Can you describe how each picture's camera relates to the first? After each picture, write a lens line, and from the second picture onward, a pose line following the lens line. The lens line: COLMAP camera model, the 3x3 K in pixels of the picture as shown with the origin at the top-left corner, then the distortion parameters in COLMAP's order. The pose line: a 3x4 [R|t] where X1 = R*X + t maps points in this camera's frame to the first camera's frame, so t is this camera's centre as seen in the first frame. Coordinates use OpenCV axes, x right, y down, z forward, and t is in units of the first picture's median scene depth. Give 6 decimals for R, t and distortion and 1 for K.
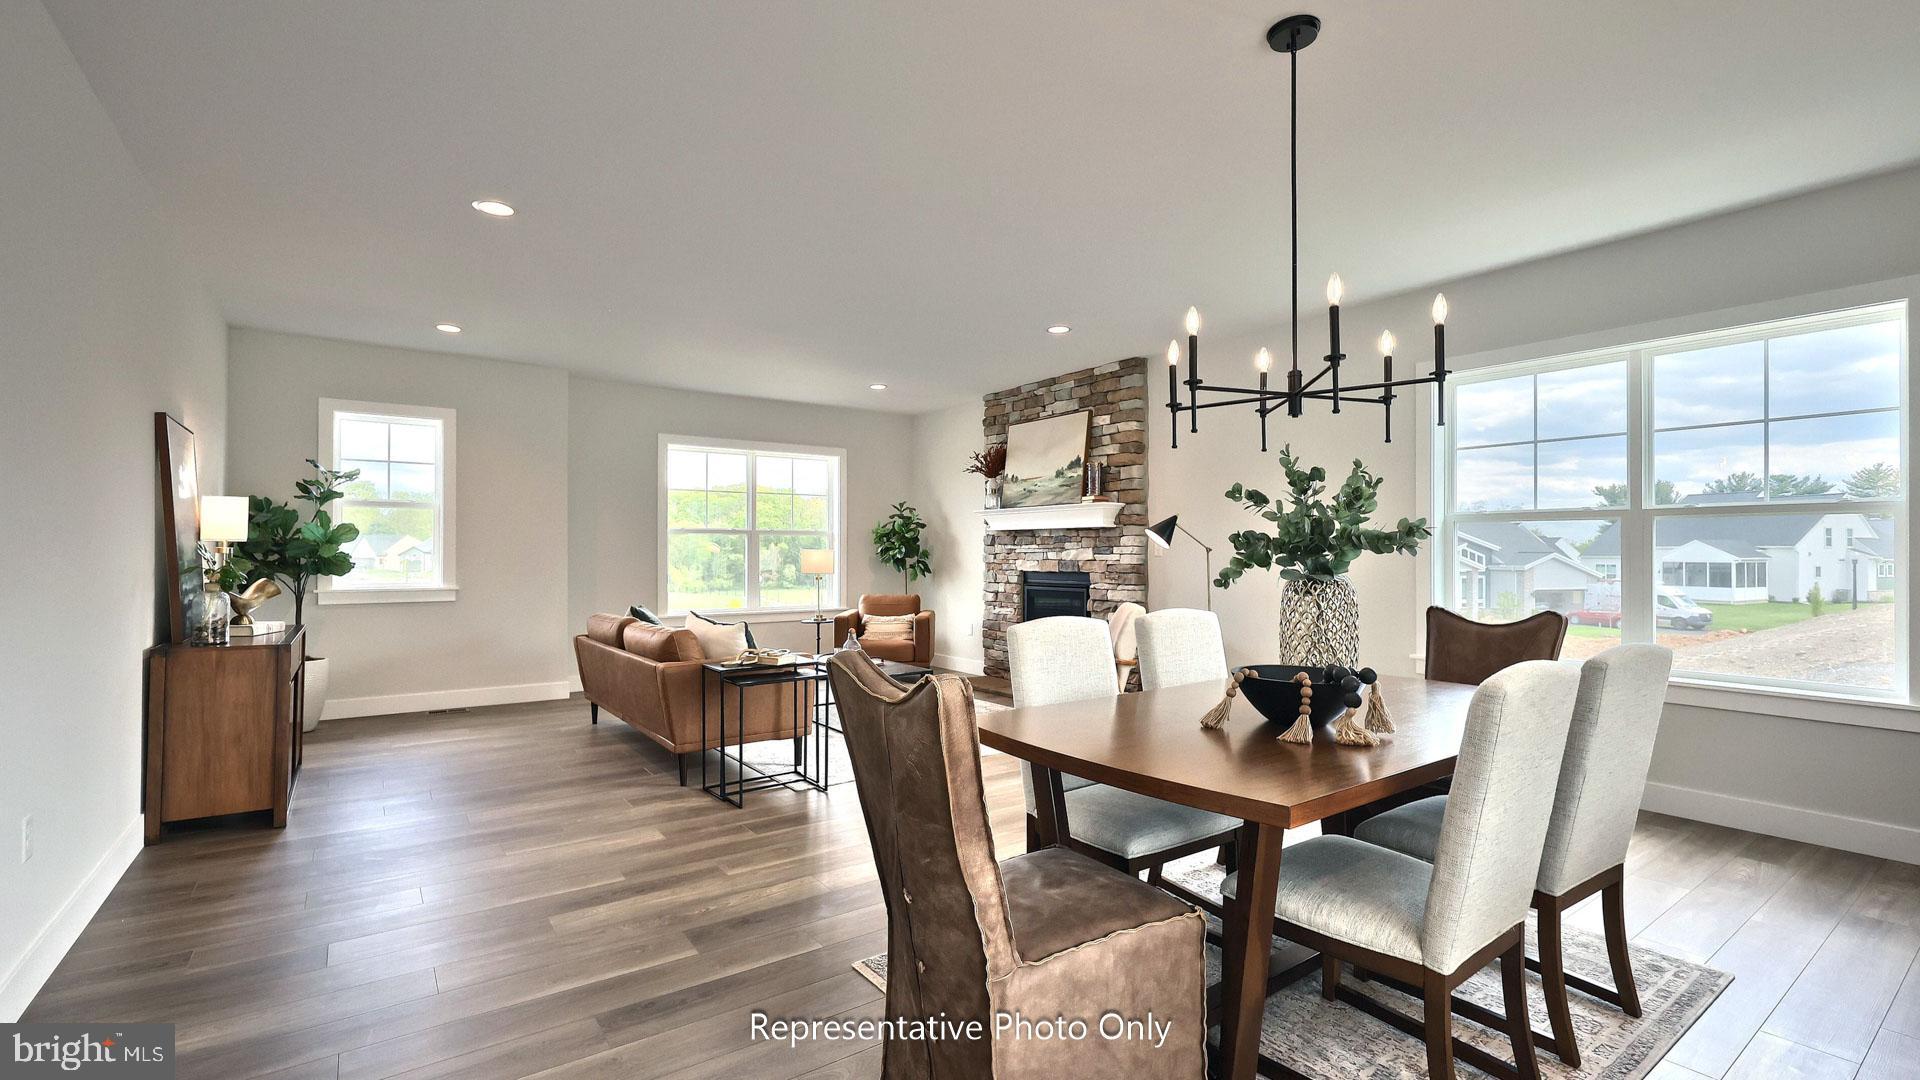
lens RADIAL K [[832.2, 0, 959.9], [0, 832.2, 544.6], [0, 0, 1]] dist [0.001804, 0.000551]
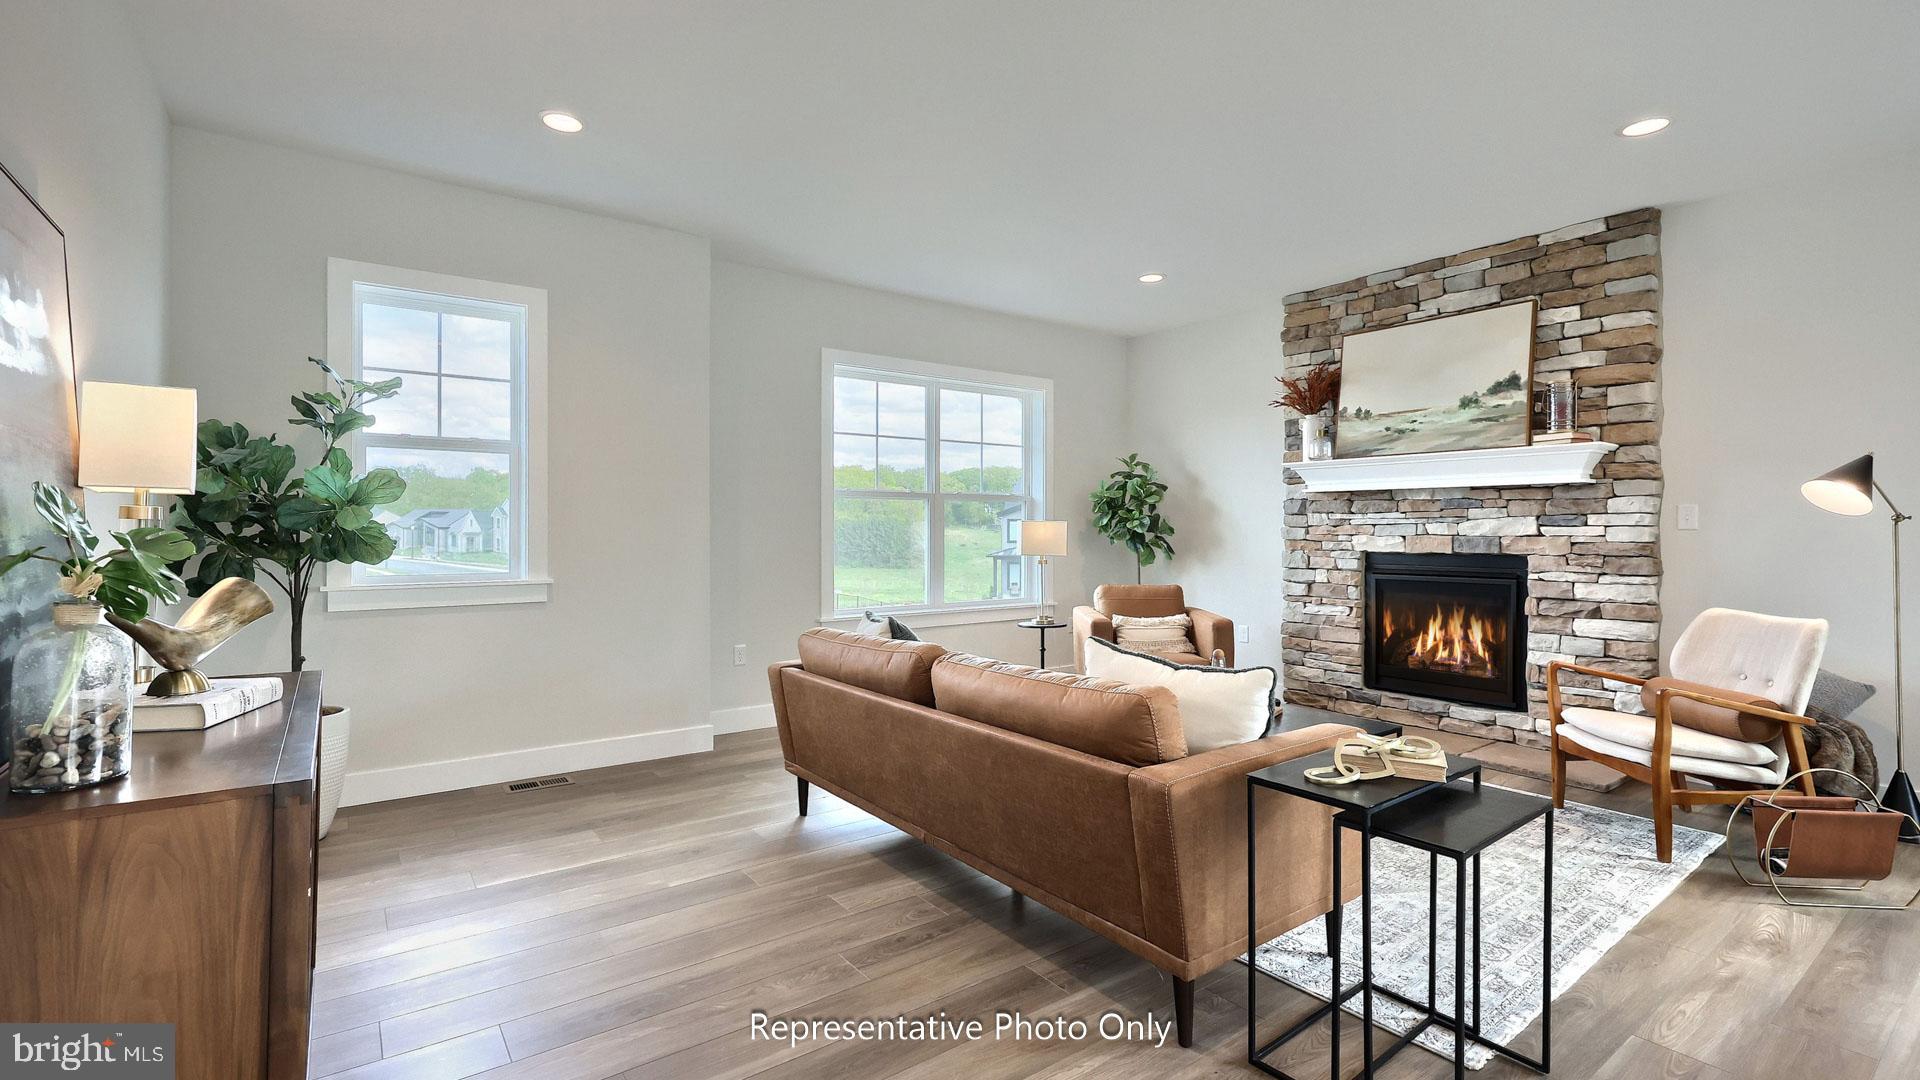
lens RADIAL K [[851.1, 0, 956.1], [0, 851.1, 526.0], [0, 0, 1]] dist [0.000346, -0.000273]
pose [[0.999983, -0.000055, 0.005761, -0.295461], [0.000017, 0.999978, 0.006696, 0.007080], [-0.005761, -0.006696, 0.999961, 0.355466]]
